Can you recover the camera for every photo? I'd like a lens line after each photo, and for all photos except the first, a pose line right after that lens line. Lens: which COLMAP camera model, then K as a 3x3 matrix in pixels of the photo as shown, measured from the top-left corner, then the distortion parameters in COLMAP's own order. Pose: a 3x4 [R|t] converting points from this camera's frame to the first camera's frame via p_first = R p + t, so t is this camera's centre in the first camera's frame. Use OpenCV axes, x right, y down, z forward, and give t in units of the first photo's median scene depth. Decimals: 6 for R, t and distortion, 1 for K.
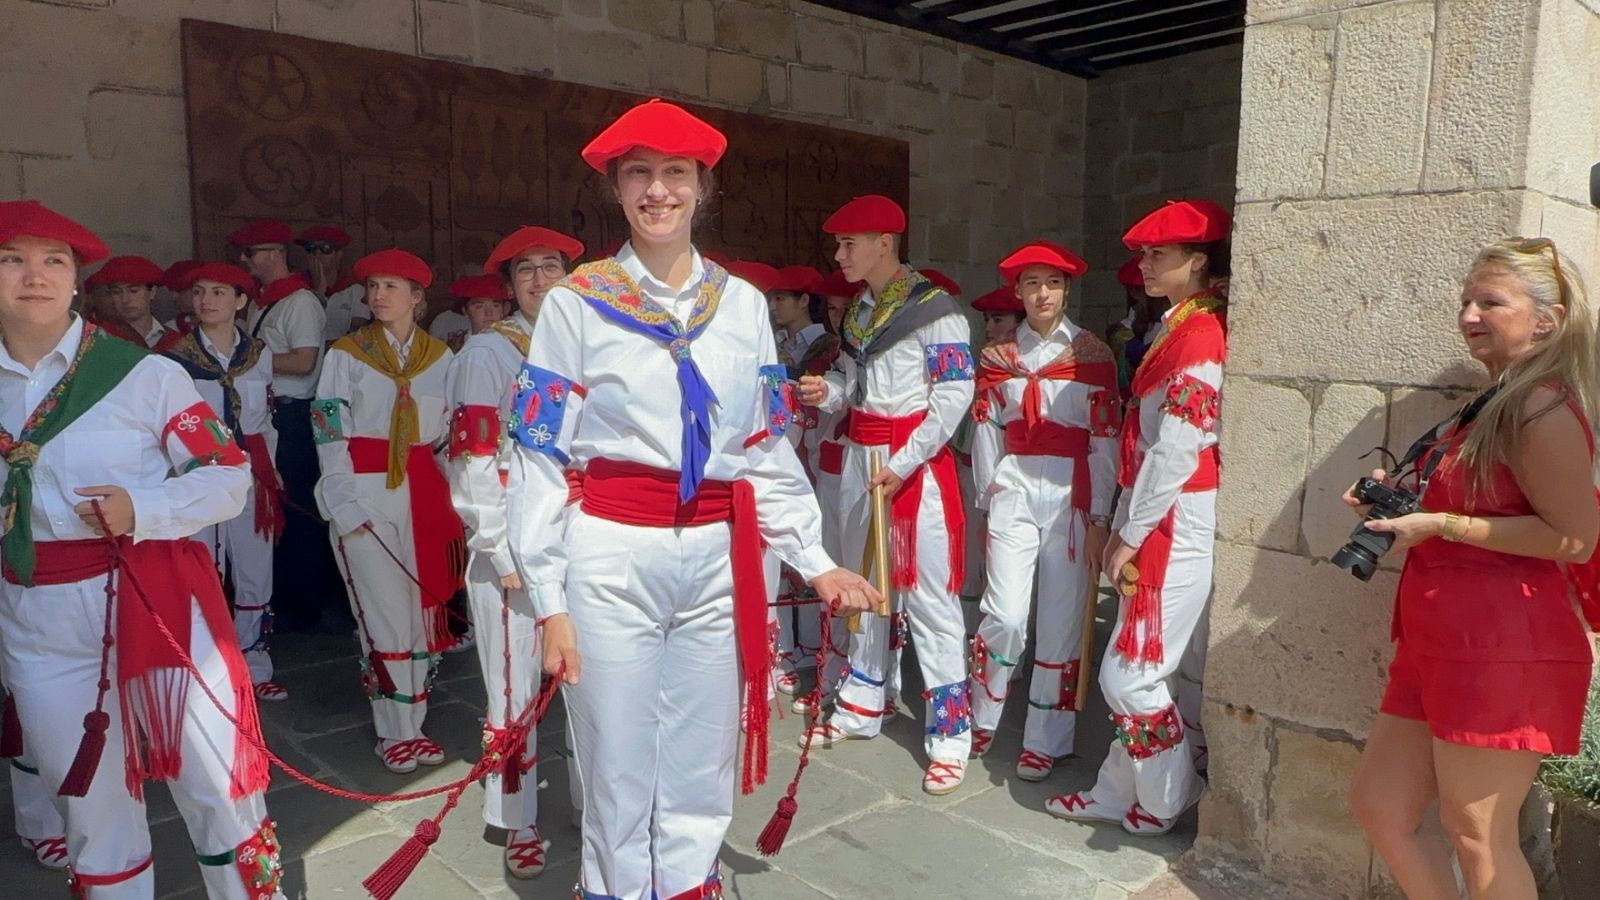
lens RADIAL K [[1050.8, 0, 799.9], [0, 1050.8, 436.8], [0, 0, 1]] dist [0.001943, 0.002173]
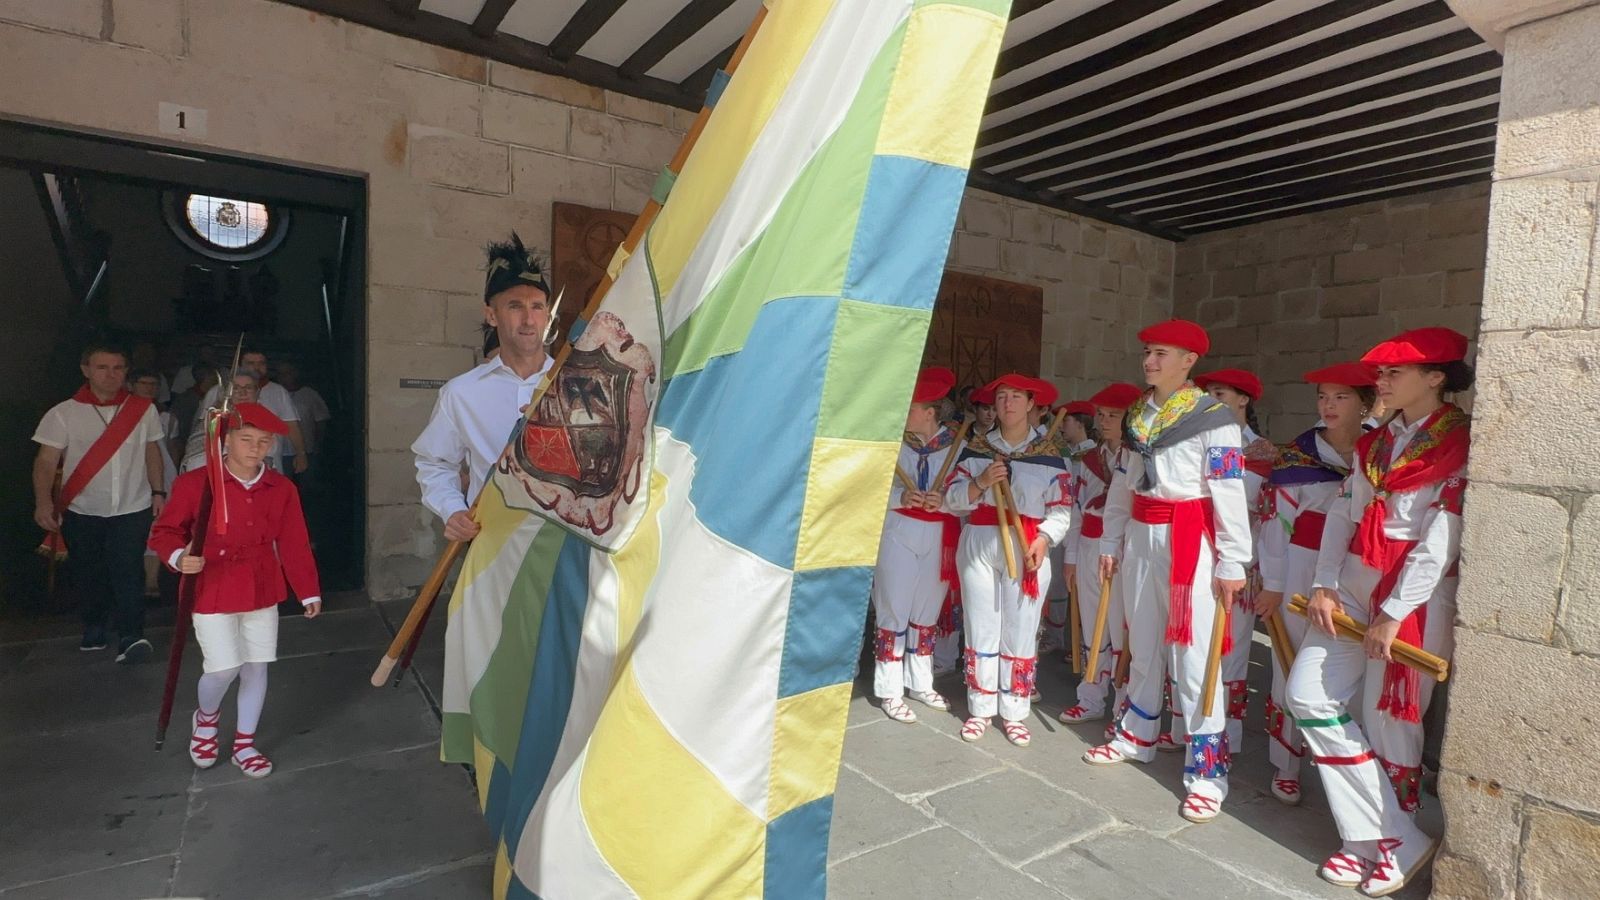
lens RADIAL K [[741.3, 0, 801.2], [0, 741.3, 445.7], [0, 0, 1]] dist [-0.002190, 0.001253]
pose [[0.990214, 0.032297, -0.135766, -0.192690], [-0.041436, 0.997022, -0.065043, -0.014133], [0.133261, 0.070032, 0.988604, 0.103433]]
